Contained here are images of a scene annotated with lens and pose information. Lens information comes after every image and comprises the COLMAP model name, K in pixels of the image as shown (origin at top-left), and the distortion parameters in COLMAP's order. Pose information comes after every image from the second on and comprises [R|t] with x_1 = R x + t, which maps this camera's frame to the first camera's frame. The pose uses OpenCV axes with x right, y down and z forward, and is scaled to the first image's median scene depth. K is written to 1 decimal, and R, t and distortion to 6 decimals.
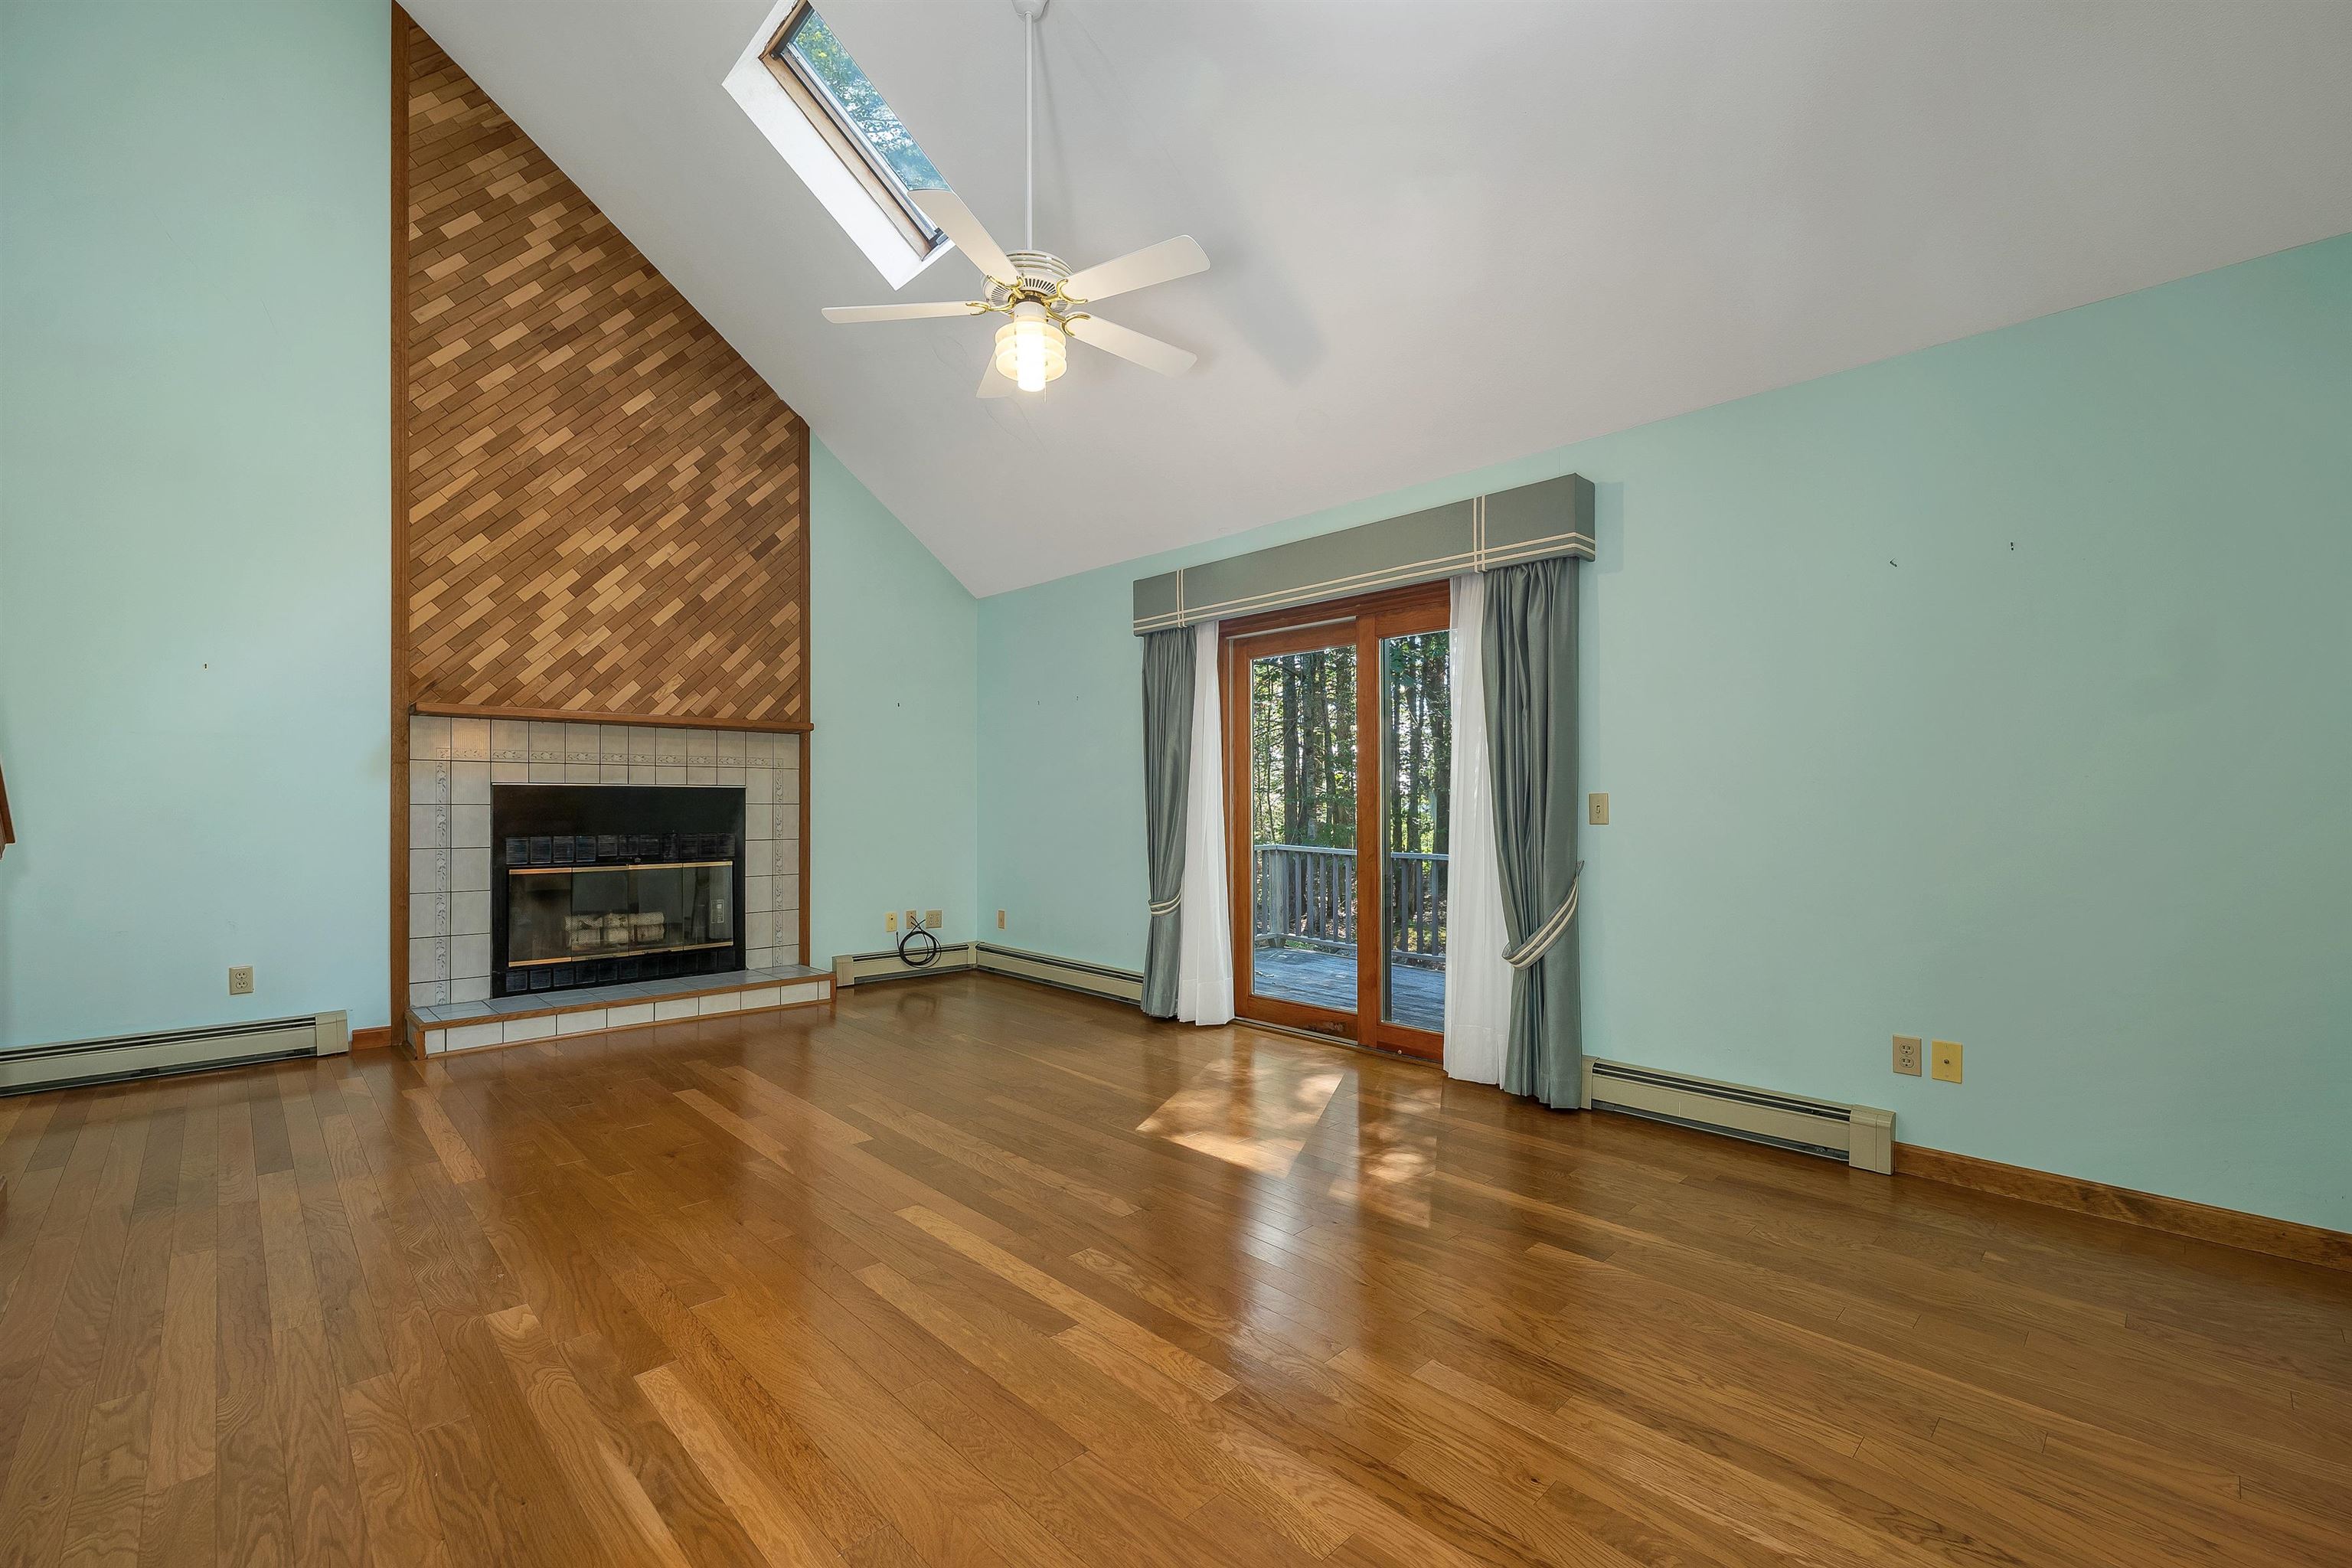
lens RADIAL K [[982.2, 0, 1177.1], [0, 982.2, 794.7], [0, 0, 1]] dist [0.001093, 0.000417]
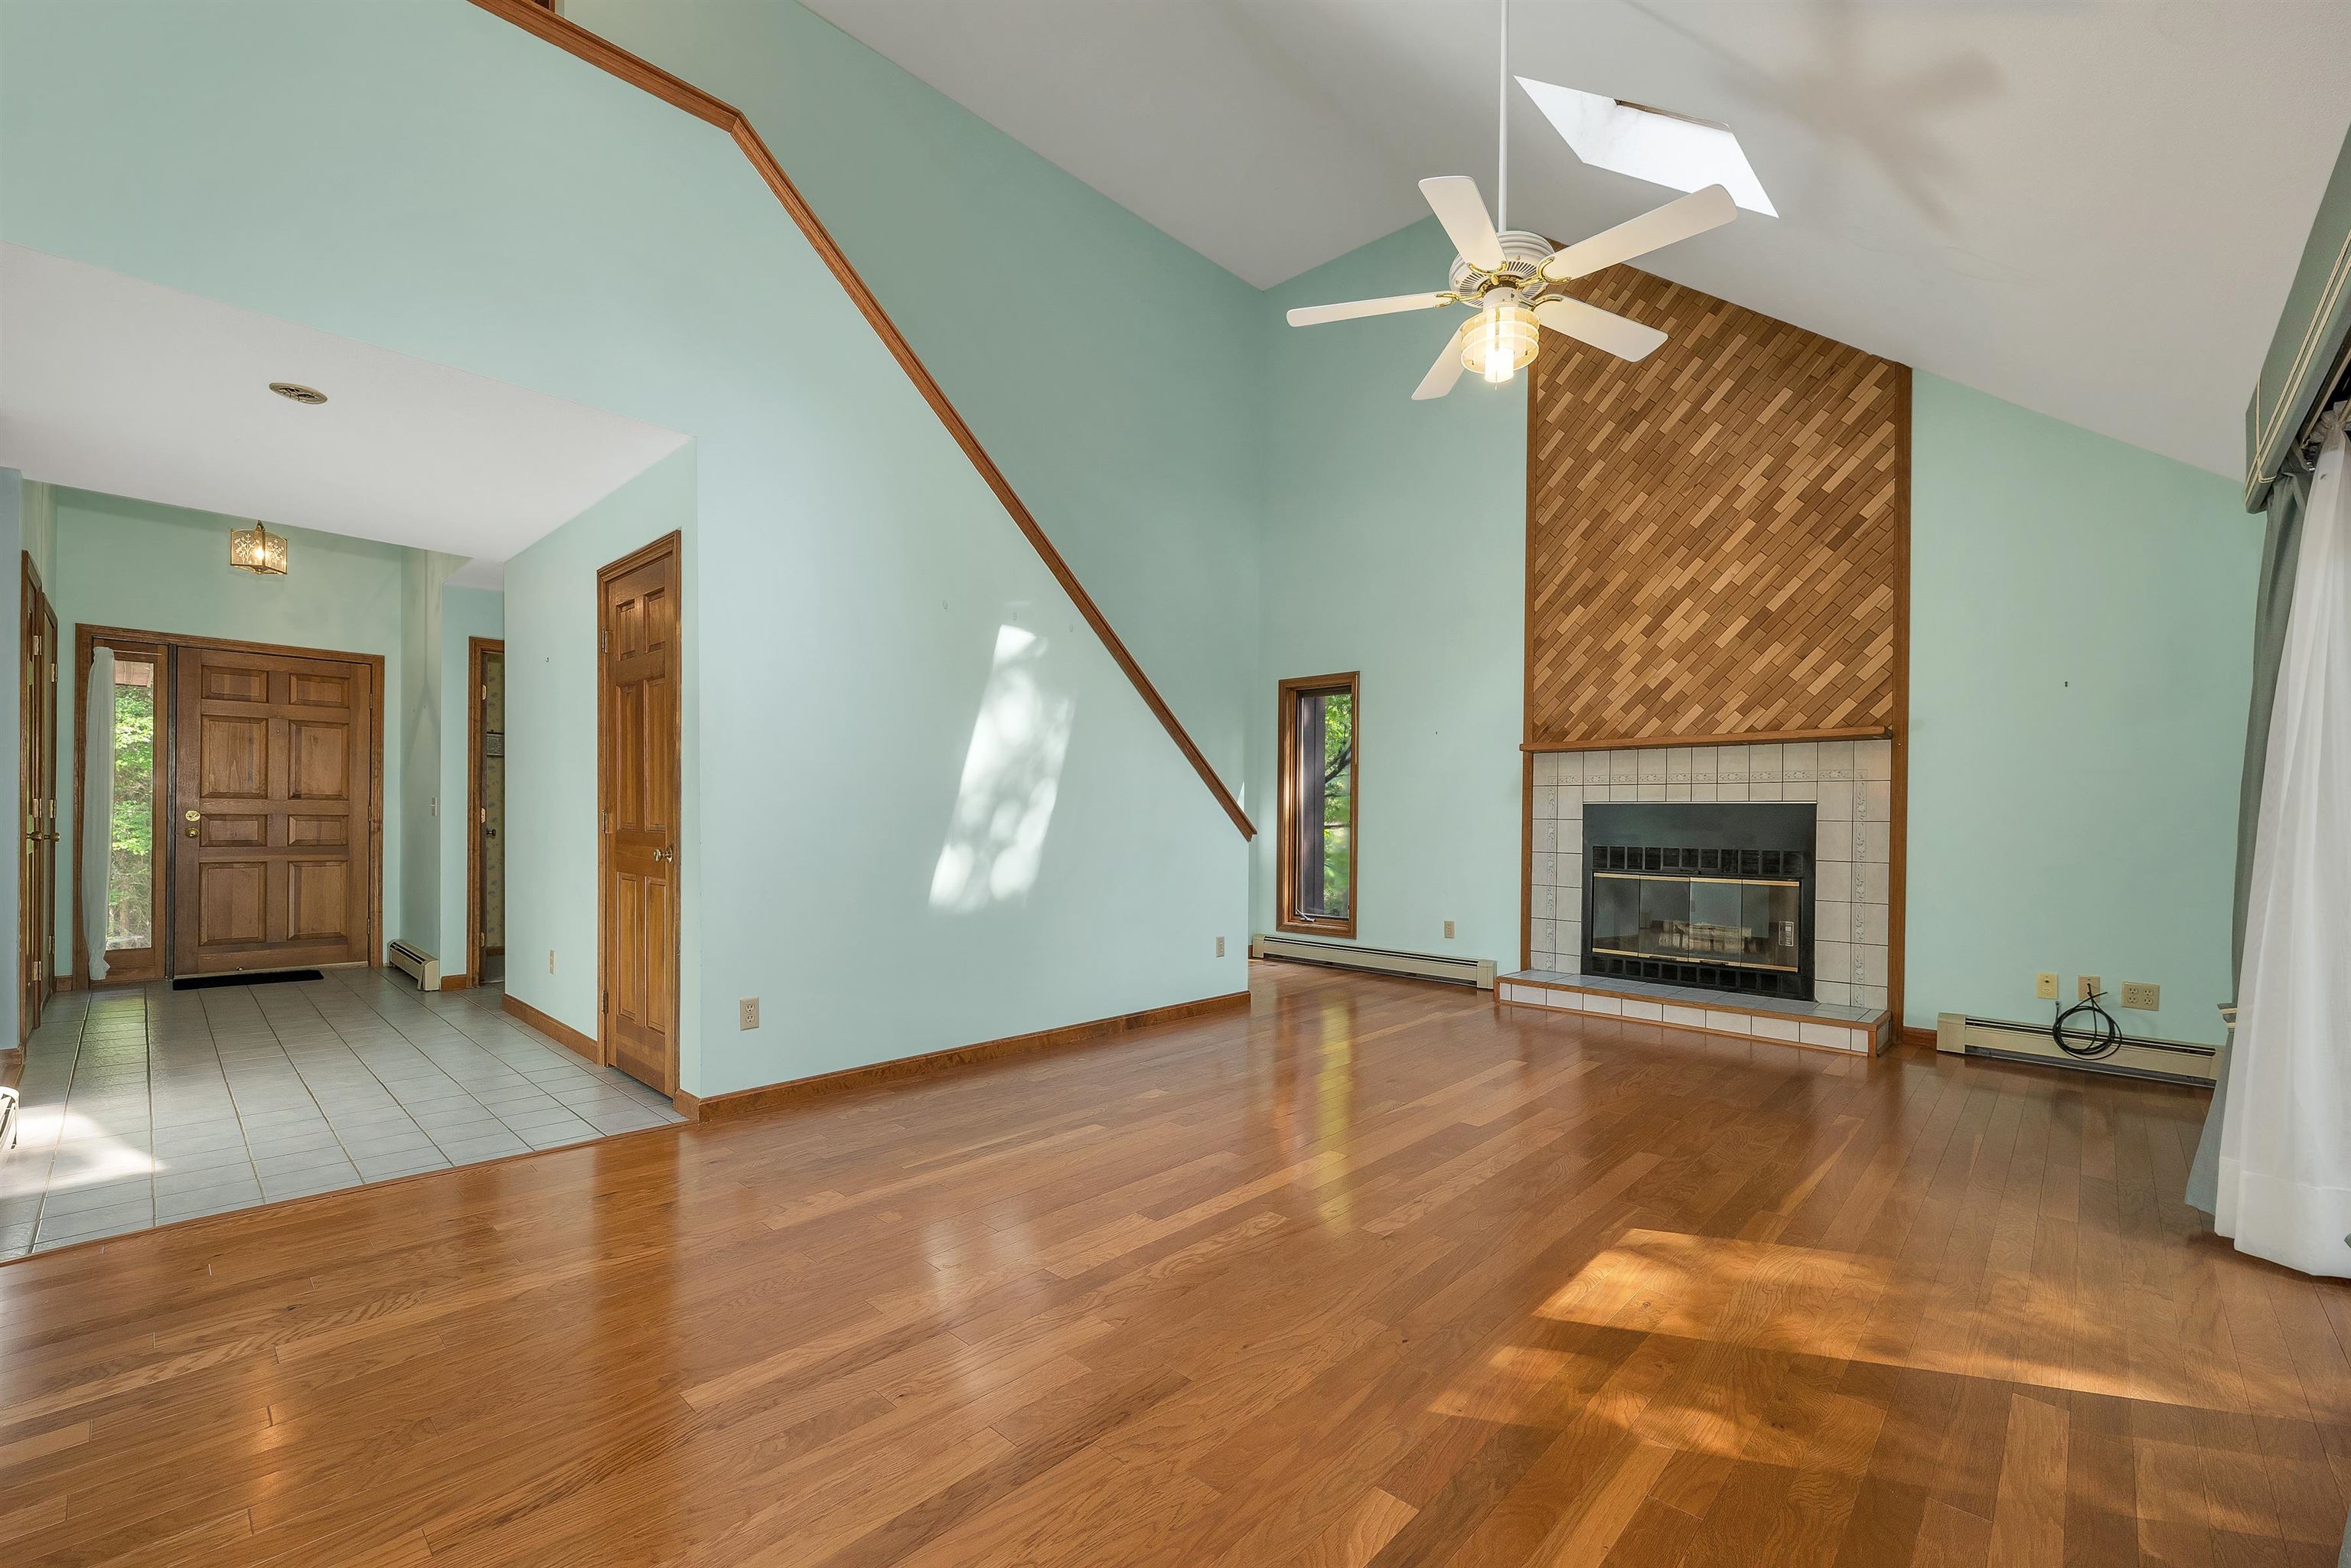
lens RADIAL K [[981.8, 0, 1197.3], [0, 981.8, 817.2], [0, 0, 1]] dist [0.001093, 0.000417]
pose [[0.059980, 0.000997, -0.998199, 0.478558], [-0.000724, 0.999999, 0.000956, 0.005920], [0.998199, 0.000665, 0.059980, 0.398542]]
